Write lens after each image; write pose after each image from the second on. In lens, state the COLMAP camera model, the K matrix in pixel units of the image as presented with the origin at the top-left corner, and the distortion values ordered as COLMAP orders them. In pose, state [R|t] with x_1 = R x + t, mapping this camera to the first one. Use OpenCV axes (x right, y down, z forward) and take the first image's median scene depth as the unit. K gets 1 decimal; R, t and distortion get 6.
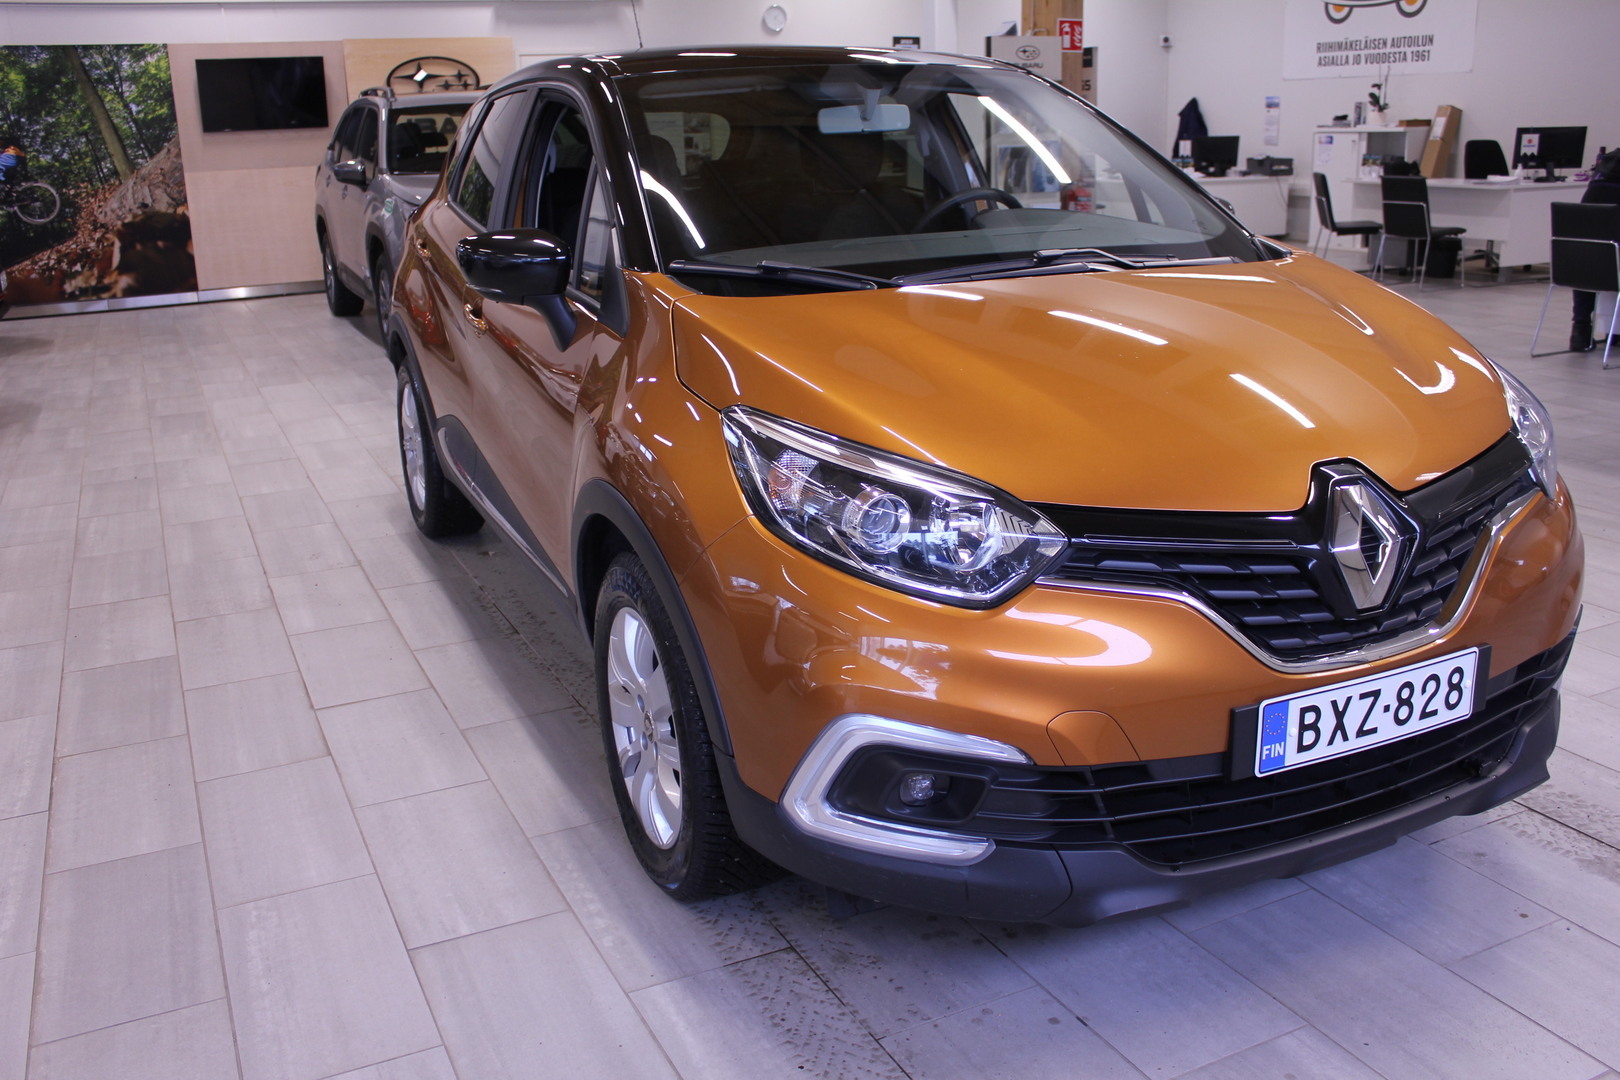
lens RADIAL K [[1407.4, 0, 810.0], [0, 1407.4, 540.0], [0, 0, 1]] dist [-0.134552, 0.113172]
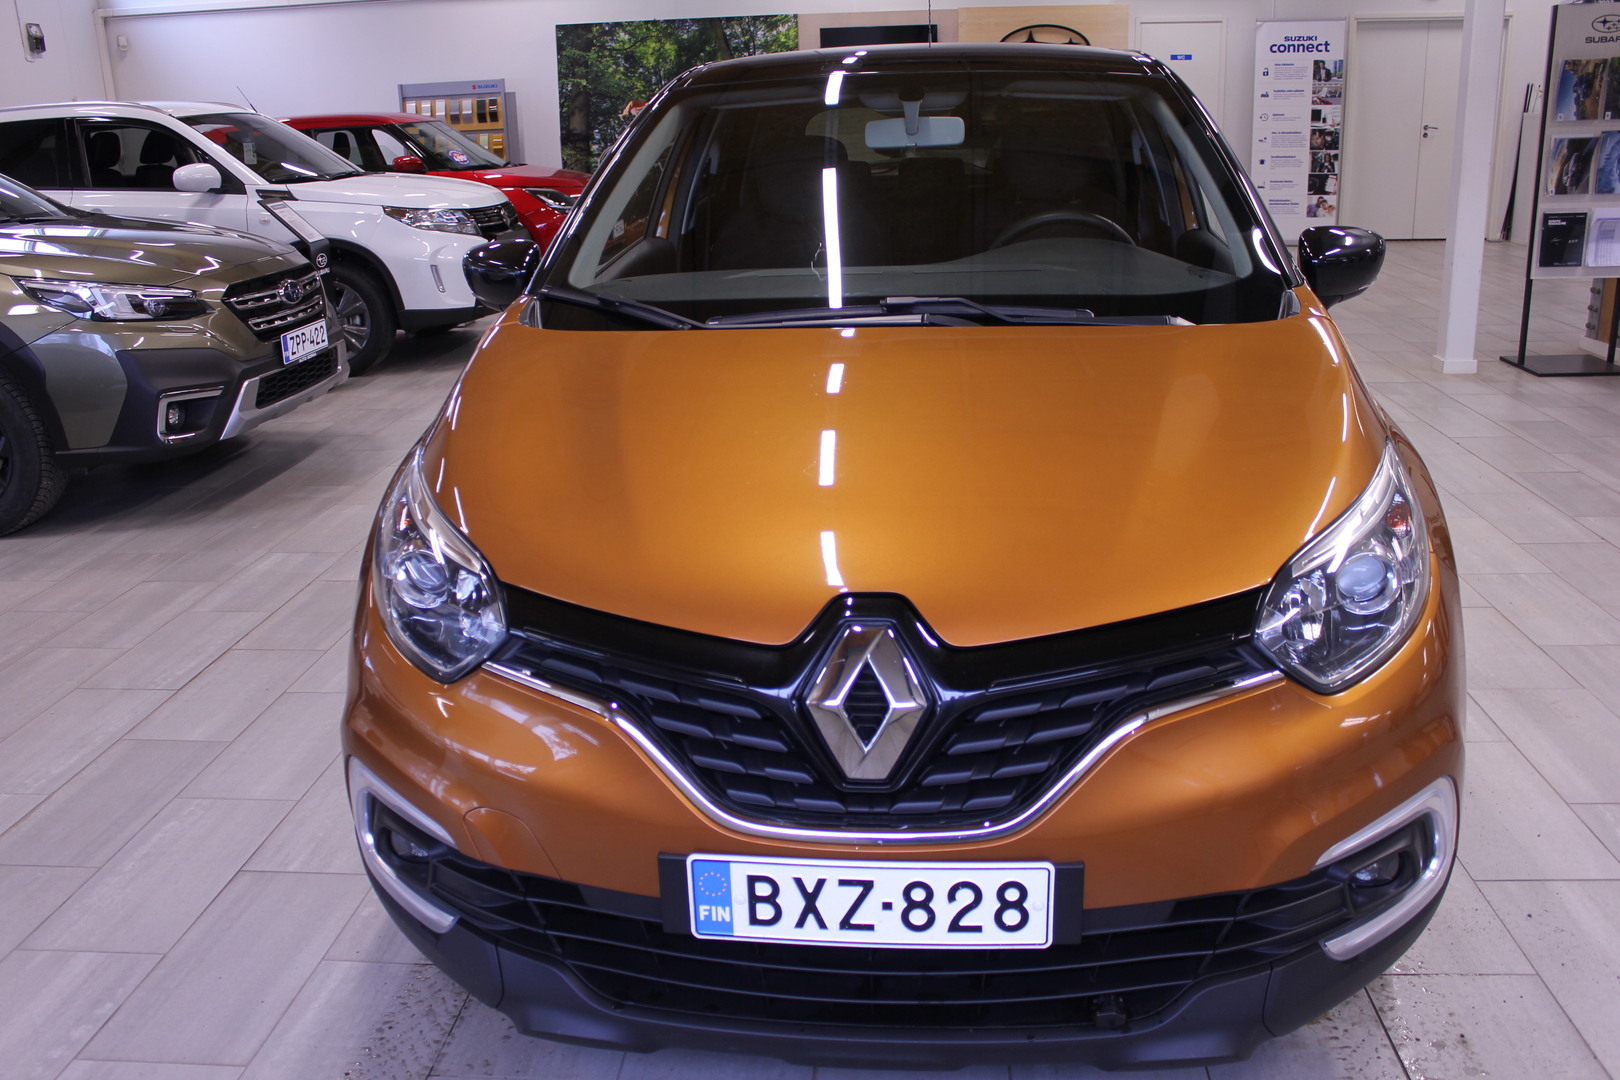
lens RADIAL K [[1407.4, 0, 810.0], [0, 1407.4, 540.0], [0, 0, 1]] dist [-0.134552, 0.113172]
pose [[0.862273, 0.150779, -0.483478, 0.711557], [-0.135778, 0.988530, 0.066129, -0.133086], [0.487904, 0.008625, 0.872855, 0.246184]]
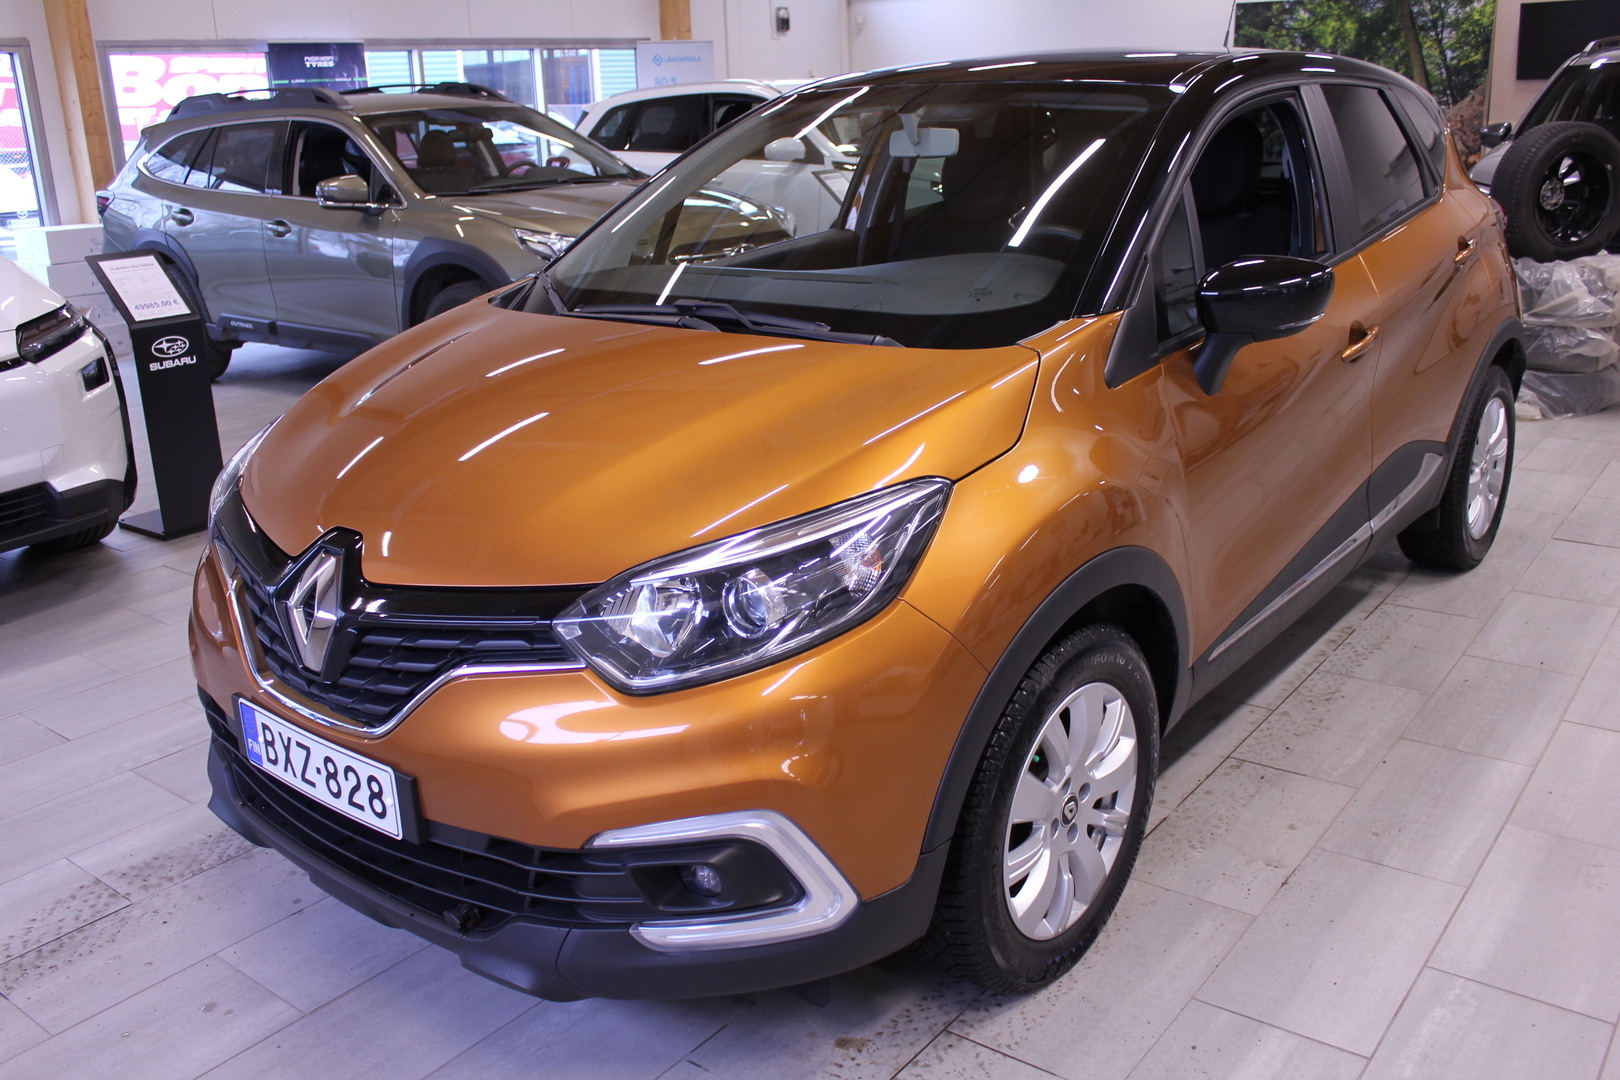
lens RADIAL K [[1407.4, 0, 810.0], [0, 1407.4, 540.0], [0, 0, 1]] dist [-0.134552, 0.113172]
pose [[0.440009, 0.279135, -0.853508, 1.366506], [-0.231008, 0.953658, 0.192797, -0.318669], [0.867772, 0.112335, 0.484101, 0.760429]]
